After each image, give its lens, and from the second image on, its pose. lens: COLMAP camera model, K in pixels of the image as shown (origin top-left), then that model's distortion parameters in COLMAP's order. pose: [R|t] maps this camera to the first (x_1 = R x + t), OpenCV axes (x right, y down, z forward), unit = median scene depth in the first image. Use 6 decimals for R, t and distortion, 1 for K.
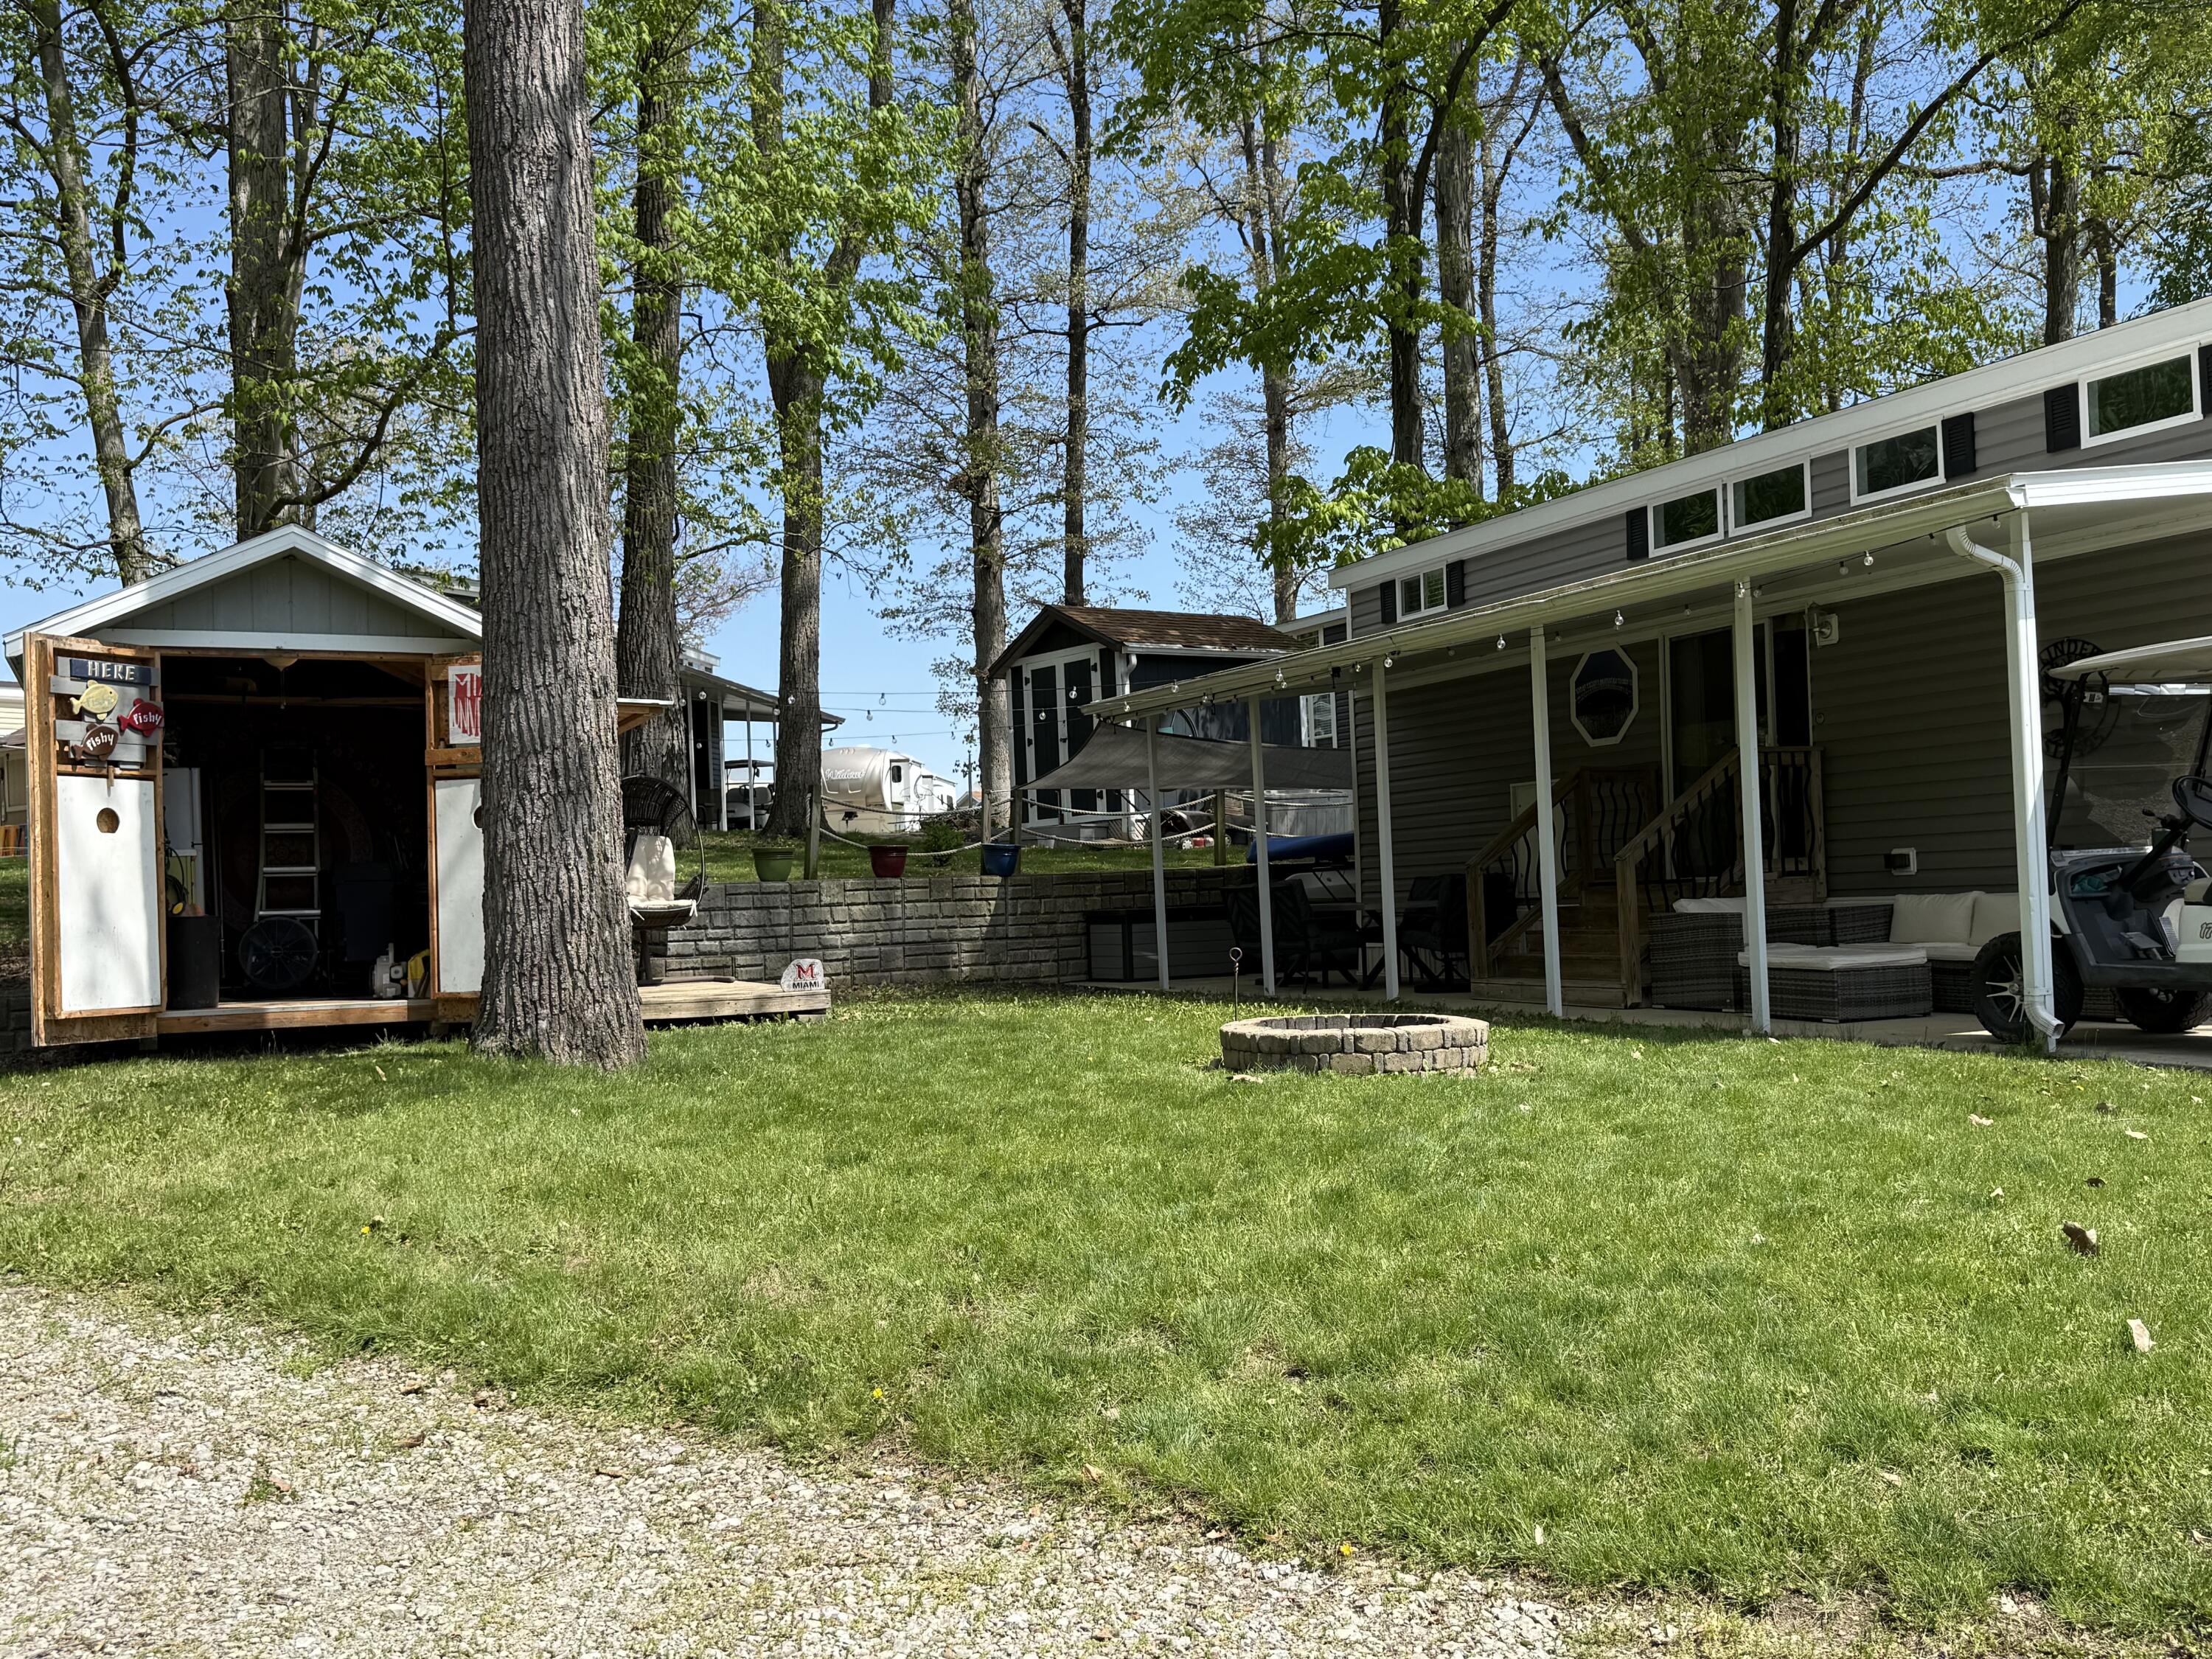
lens RADIAL K [[1946.1, 0, 1106.0], [0, 1946.1, 829.5], [0, 0, 1]] dist [0.231772, -0.399365]
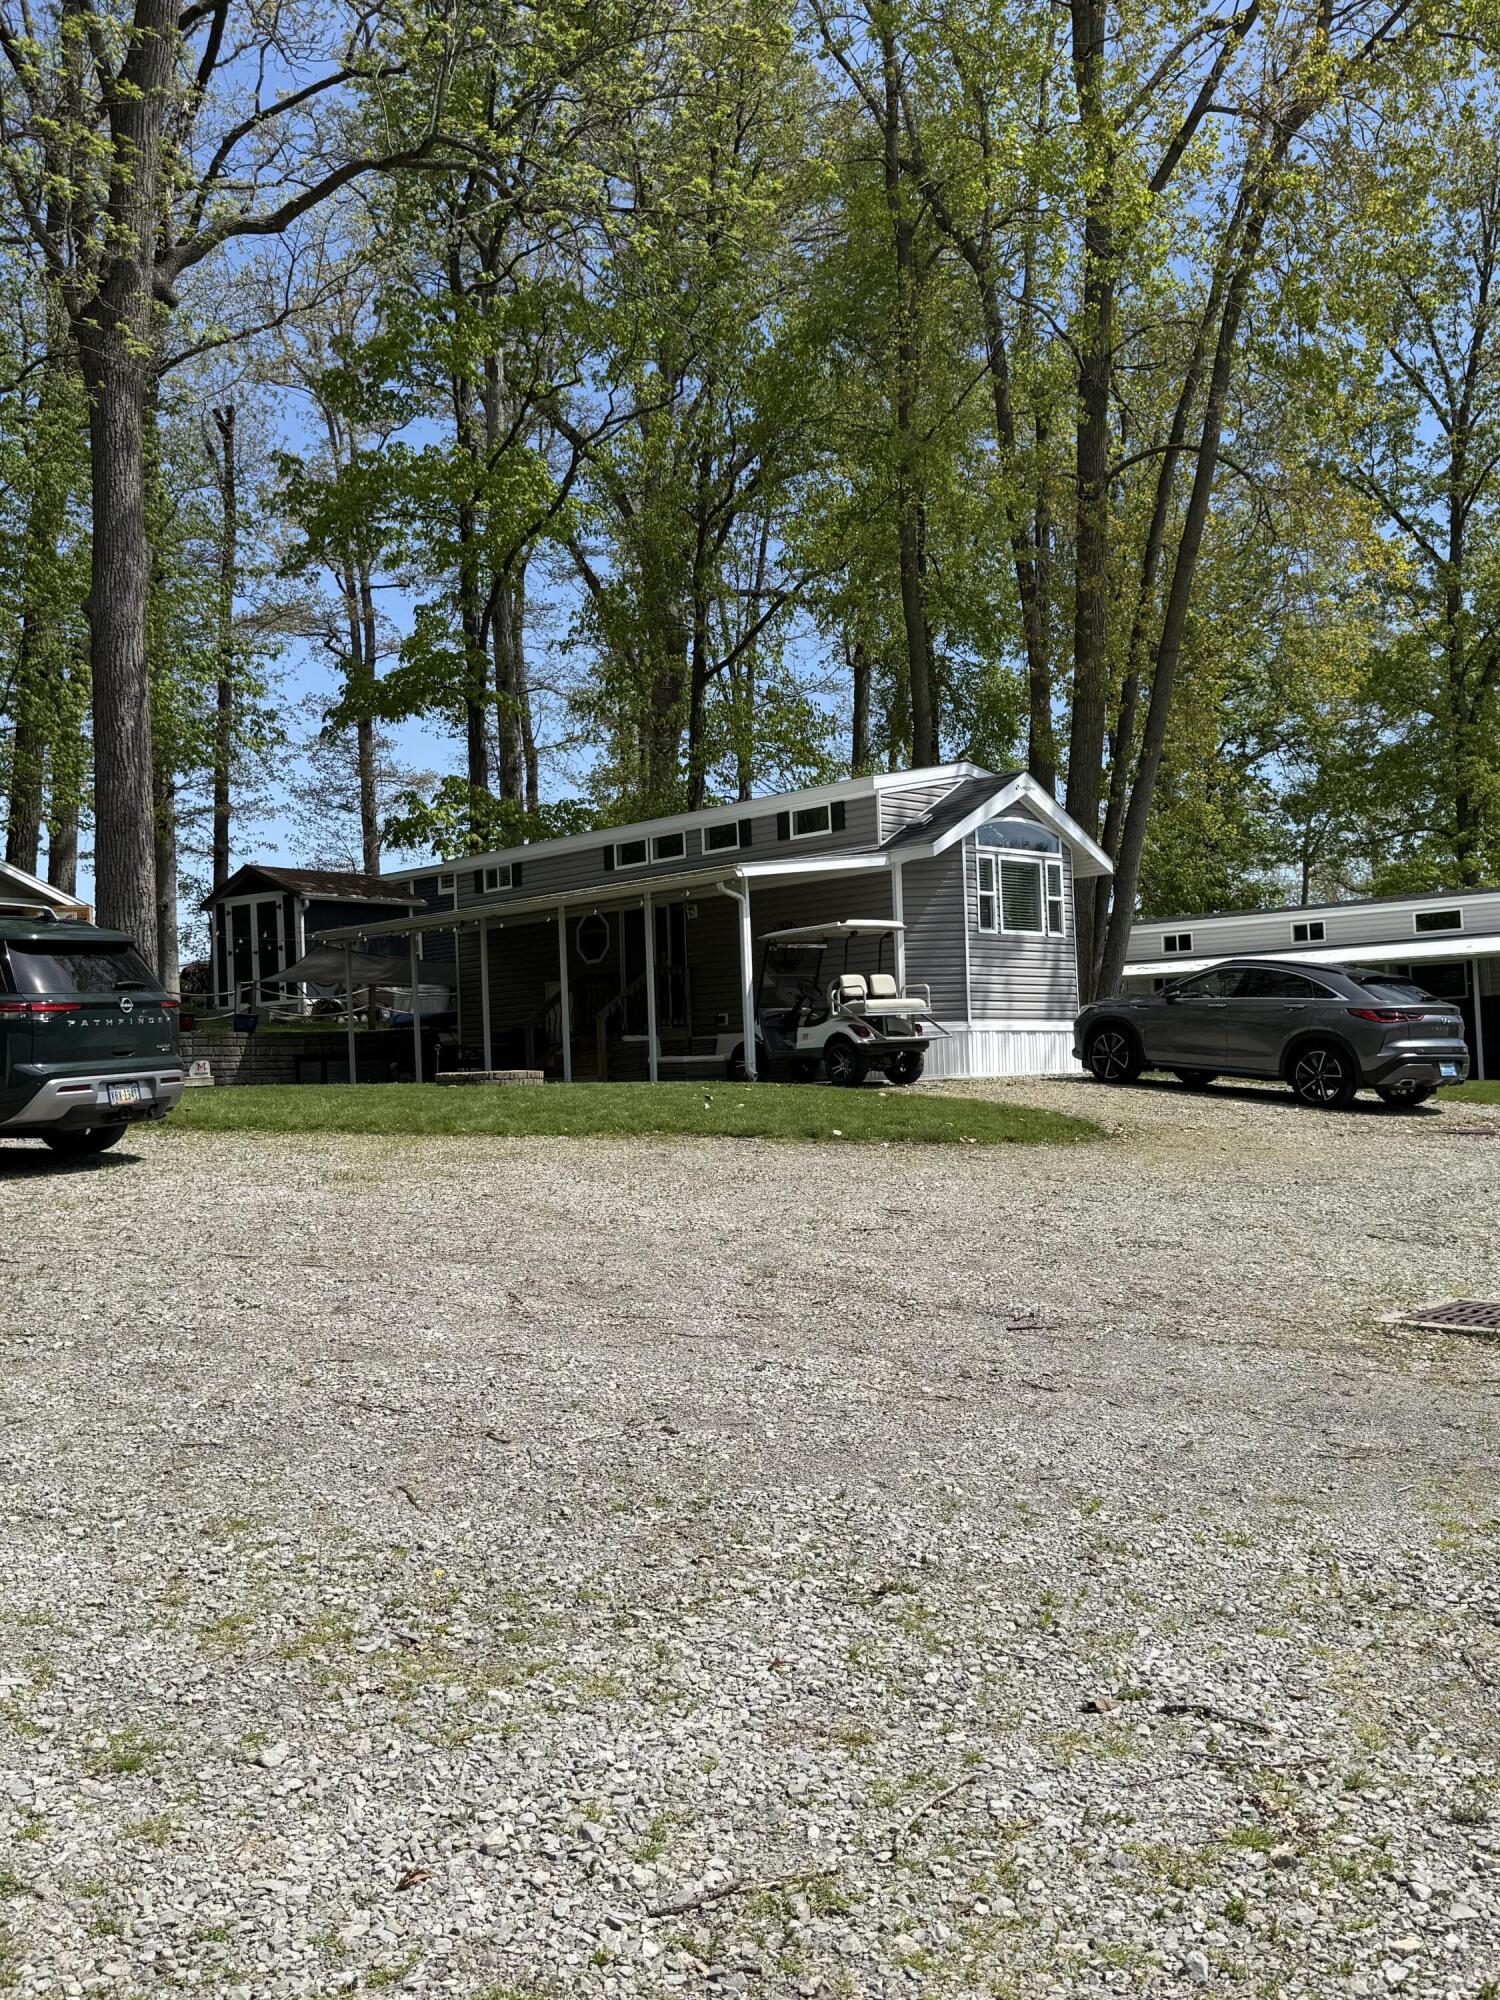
lens RADIAL K [[1759.6, 0, 750.0], [0, 1759.6, 1000.0], [0, 0, 1]] dist [0.231772, -0.399365]
pose [[0.946321, 0.015479, 0.322859, -0.108472], [-0.008359, 0.999691, -0.023428, 0.021648], [-0.323122, 0.019472, 0.946157, -0.465411]]
